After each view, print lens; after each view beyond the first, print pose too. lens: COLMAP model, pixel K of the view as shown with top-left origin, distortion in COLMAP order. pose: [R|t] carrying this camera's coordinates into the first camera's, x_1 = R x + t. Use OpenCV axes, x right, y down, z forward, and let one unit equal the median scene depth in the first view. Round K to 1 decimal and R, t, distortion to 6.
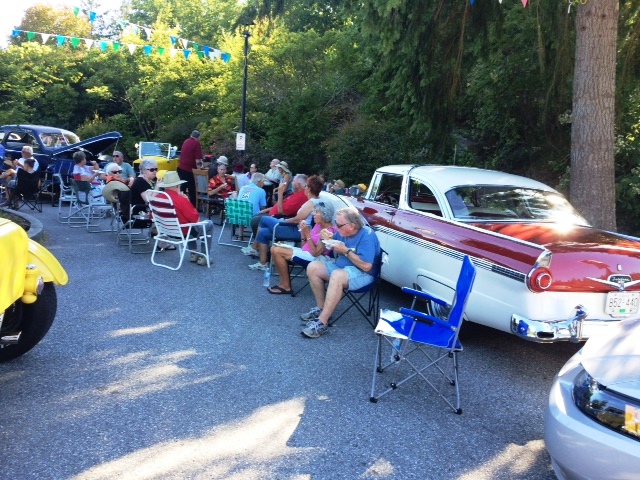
lens RADIAL K [[552.4, 0, 320.0], [0, 552.4, 240.0], [0, 0, 1]] dist [0.016241, 0.003444]
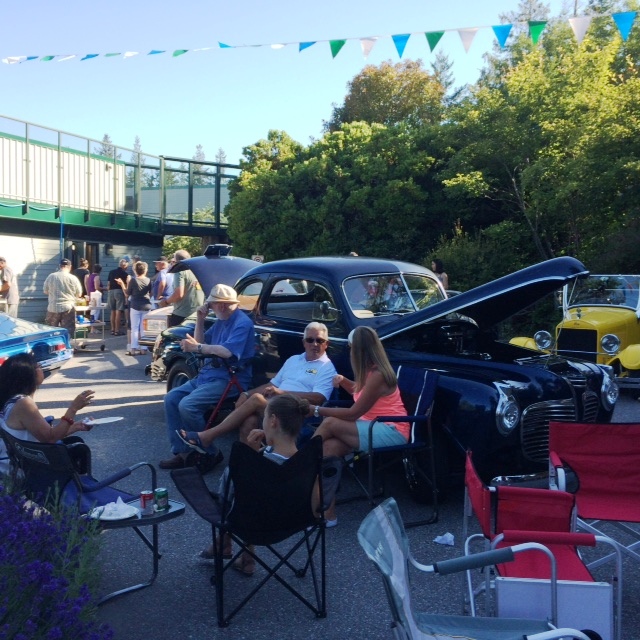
lens RADIAL K [[881.5, 0, 320.0], [0, 881.5, 320.0], [0, 0, 1]] dist [0.102469, -0.253413]
pose [[0.866381, -0.036014, -0.498083, -0.102435], [-0.021231, 0.993838, -0.108791, -0.044979], [0.498931, 0.104830, 0.860278, 0.220595]]
